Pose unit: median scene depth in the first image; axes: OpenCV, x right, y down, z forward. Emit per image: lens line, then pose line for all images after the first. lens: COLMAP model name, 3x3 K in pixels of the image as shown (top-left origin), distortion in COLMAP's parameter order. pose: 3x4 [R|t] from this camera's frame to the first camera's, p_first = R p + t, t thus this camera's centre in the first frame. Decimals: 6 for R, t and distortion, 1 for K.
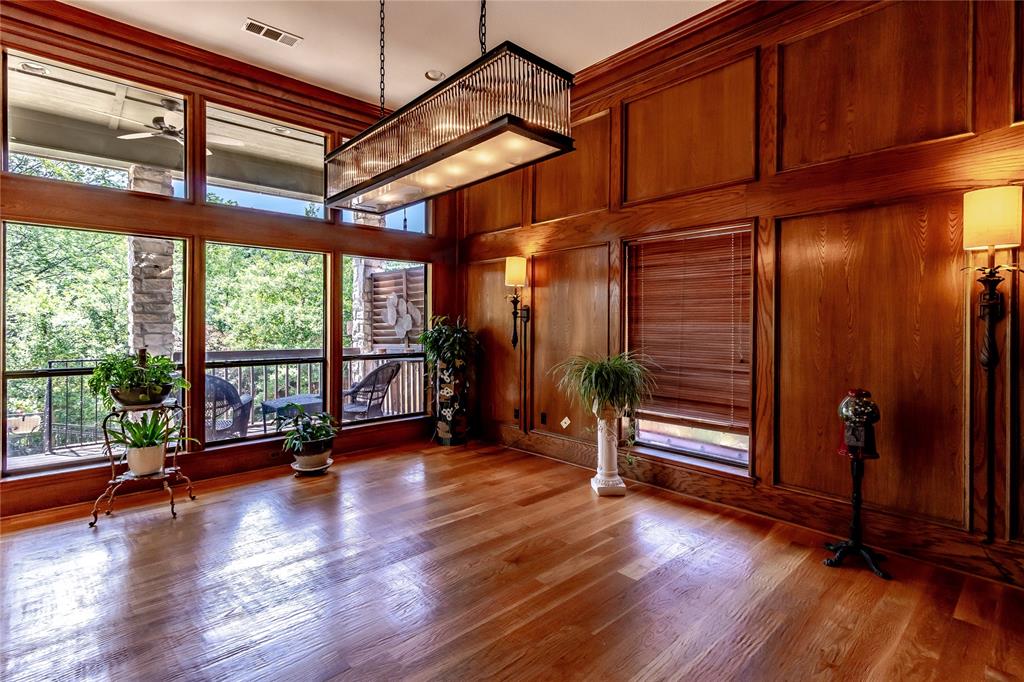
lens RADIAL K [[493.7, 0, 503.5], [0, 493.7, 324.5], [0, 0, 1]] dist [0.003846, 0.002269]
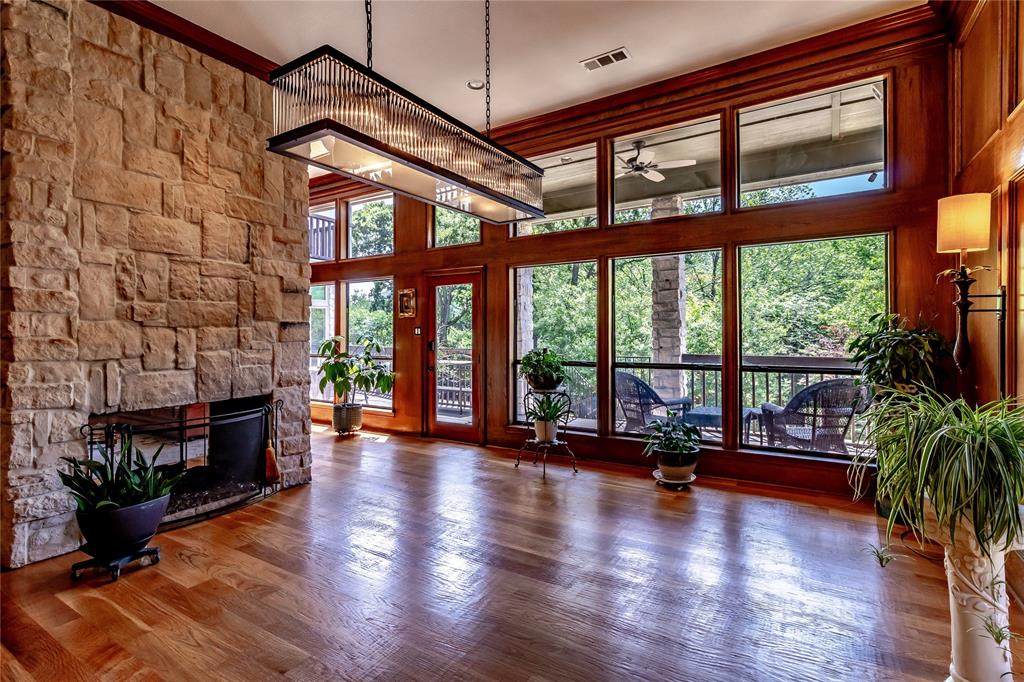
lens RADIAL K [[493.7, 0, 503.0], [0, 493.7, 332.1], [0, 0, 1]] dist [0.003846, 0.002269]
pose [[0.243427, 0.003957, -0.969911, 0.340421], [0.010218, 0.999926, 0.006644, -0.005556], [0.969865, -0.011528, 0.243368, 0.341252]]
